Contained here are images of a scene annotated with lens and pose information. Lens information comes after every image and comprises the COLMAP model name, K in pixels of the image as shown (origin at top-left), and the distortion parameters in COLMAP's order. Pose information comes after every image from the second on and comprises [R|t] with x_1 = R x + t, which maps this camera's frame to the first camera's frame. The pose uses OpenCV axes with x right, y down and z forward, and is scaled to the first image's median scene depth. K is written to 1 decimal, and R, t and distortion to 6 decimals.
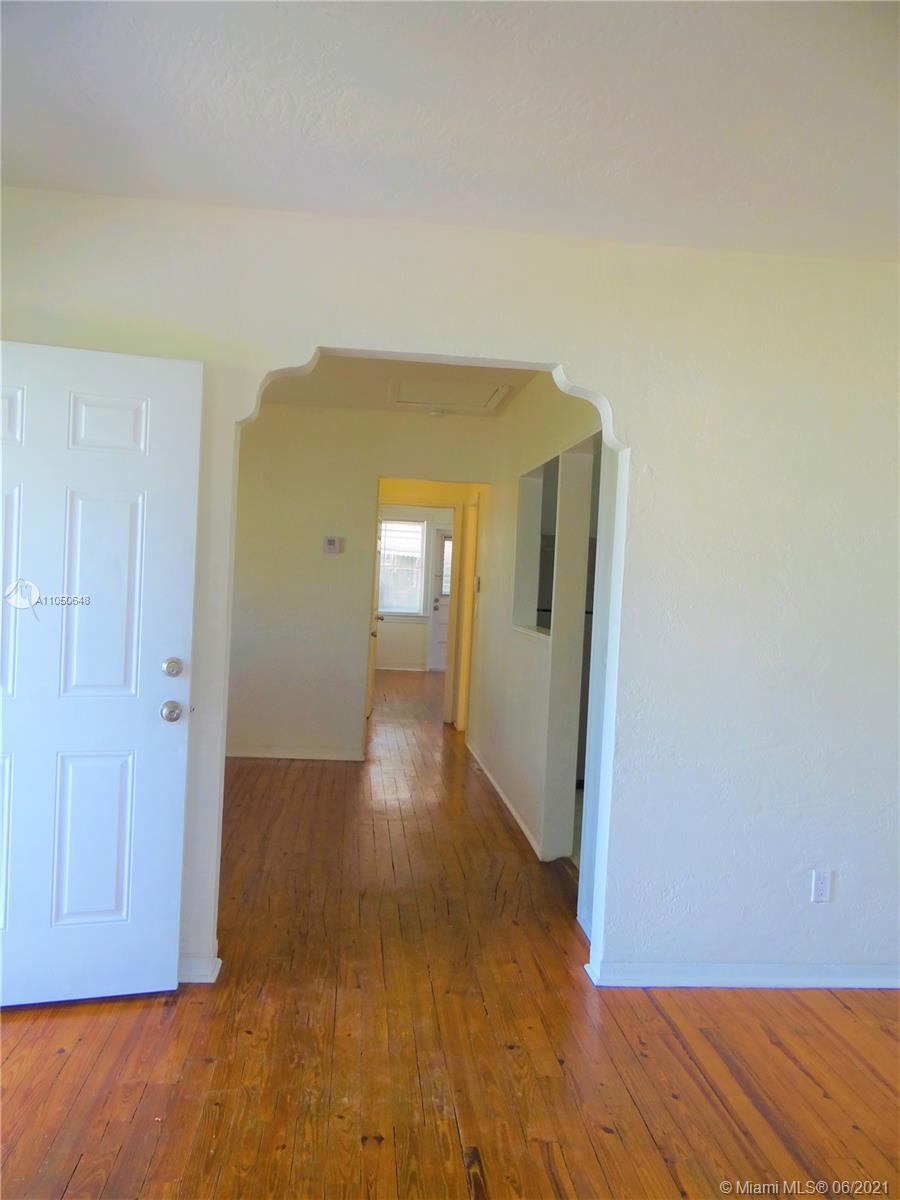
lens RADIAL K [[952.1, 0, 454.4], [0, 952.1, 599.0], [0, 0, 1]] dist [0.004044, -0.015327]
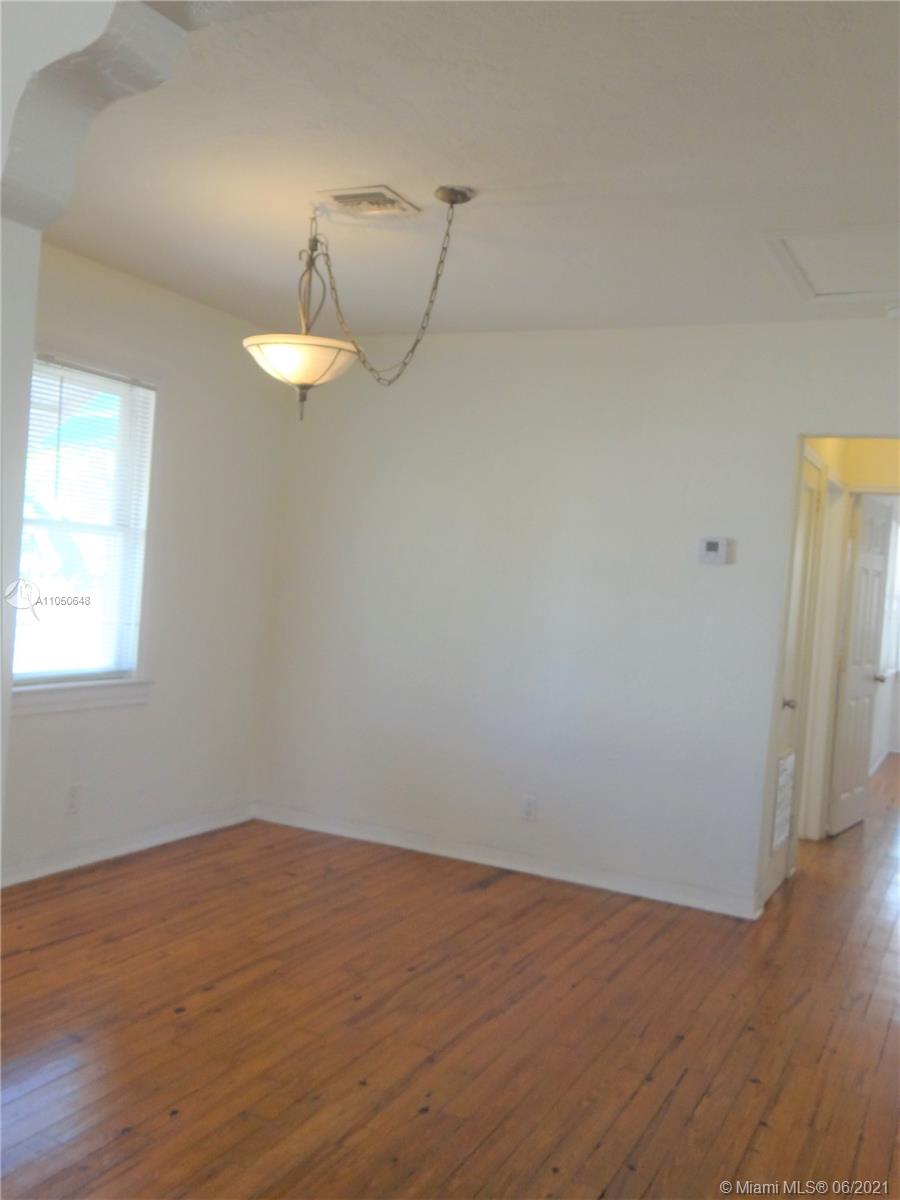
lens RADIAL K [[1089.7, 0, 443.6], [0, 1089.7, 601.1], [0, 0, 1]] dist [0.015884, 0.000000]
pose [[0.835761, 0.023765, -0.548578, 0.234289], [-0.044176, 0.998735, -0.024035, -0.001684], [0.547313, 0.044322, 0.835754, 0.718299]]
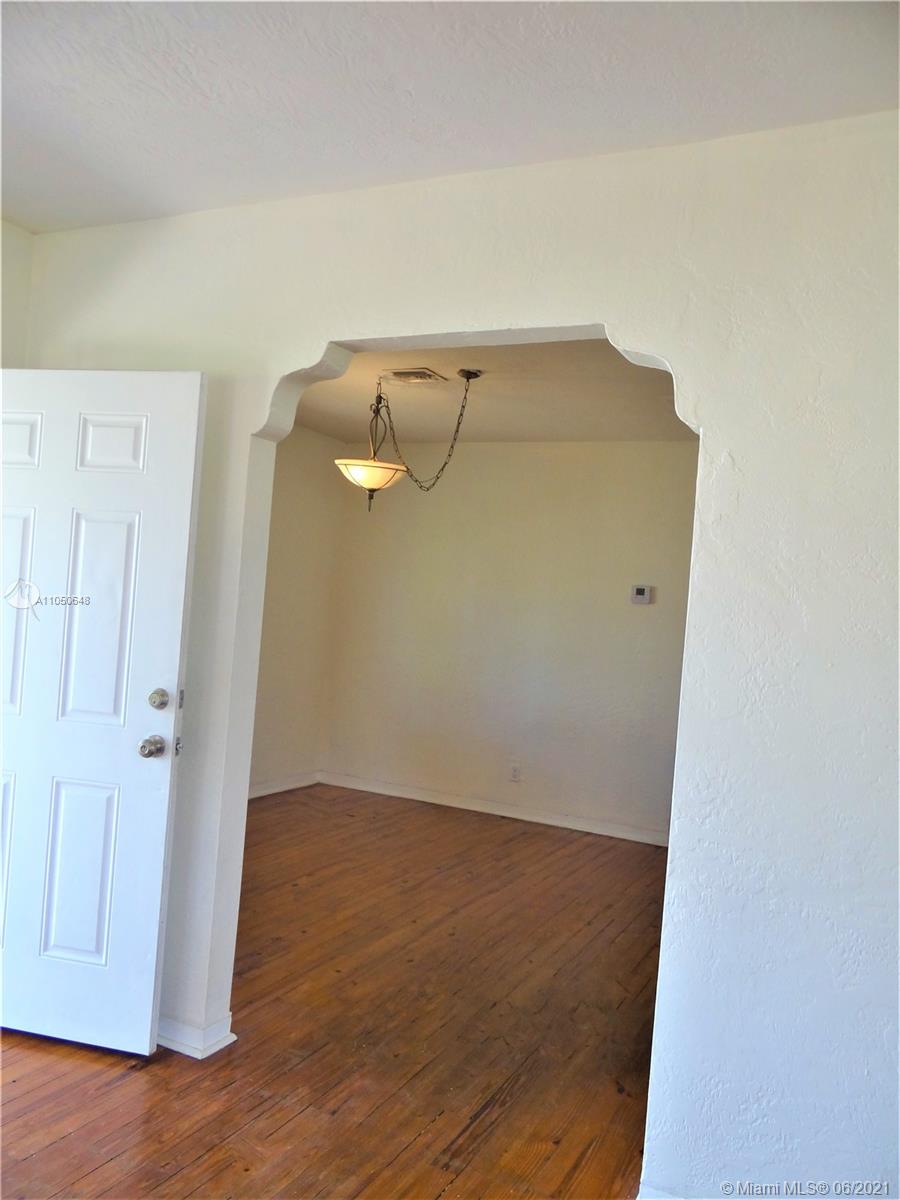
lens RADIAL K [[952.1, 0, 453.9], [0, 952.1, 600.0], [0, 0, 1]] dist [0.004044, -0.015327]
pose [[0.843742, 0.010557, -0.536646, 0.431862], [-0.048019, 0.997282, -0.055881, 0.013093], [0.534597, 0.072918, 0.841955, 0.354503]]
